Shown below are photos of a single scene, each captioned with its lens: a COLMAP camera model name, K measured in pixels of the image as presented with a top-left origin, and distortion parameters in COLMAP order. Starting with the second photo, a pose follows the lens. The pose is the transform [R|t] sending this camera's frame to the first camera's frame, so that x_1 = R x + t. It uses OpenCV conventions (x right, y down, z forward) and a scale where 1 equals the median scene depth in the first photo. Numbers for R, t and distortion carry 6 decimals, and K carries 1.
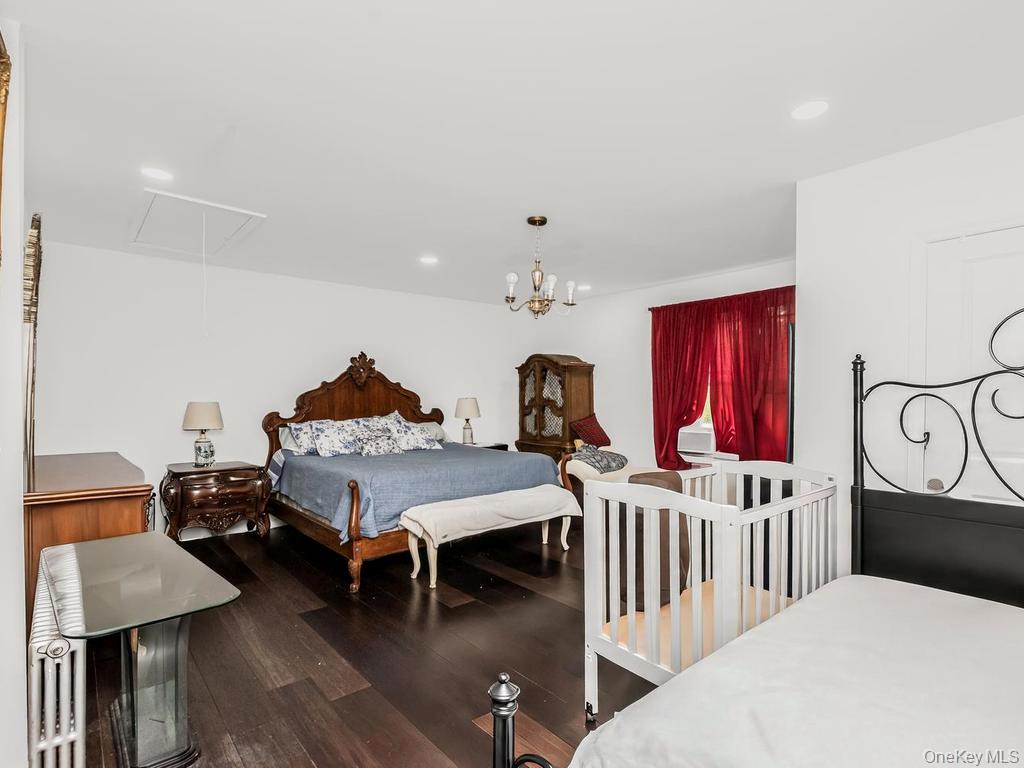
lens RADIAL K [[520.4, 0, 539.0], [0, 520.4, 386.6], [0, 0, 1]] dist [-0.000102, -0.000469]
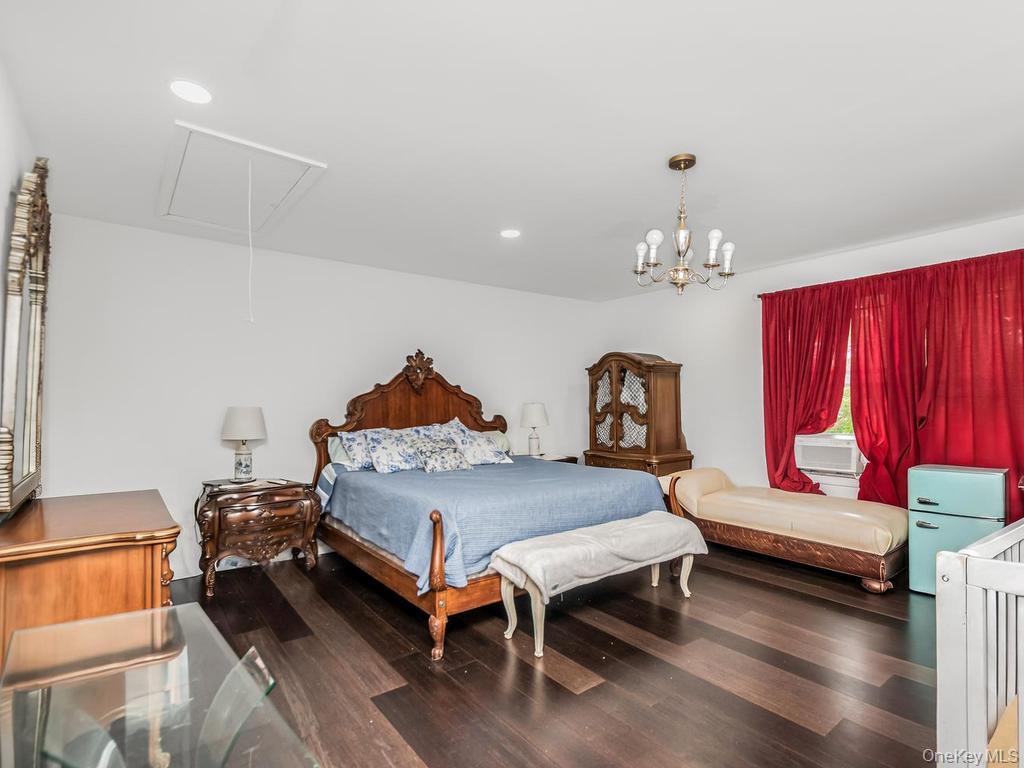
lens RADIAL K [[505.2, 0, 512.0], [0, 505.2, 384.0], [0, 0, 1]] dist [0.002150, 0.000859]
pose [[0.997126, -0.002540, -0.075720, -0.138922], [0.001128, 0.999825, -0.018680, 0.007247], [0.075755, 0.018541, 0.996954, 0.198066]]
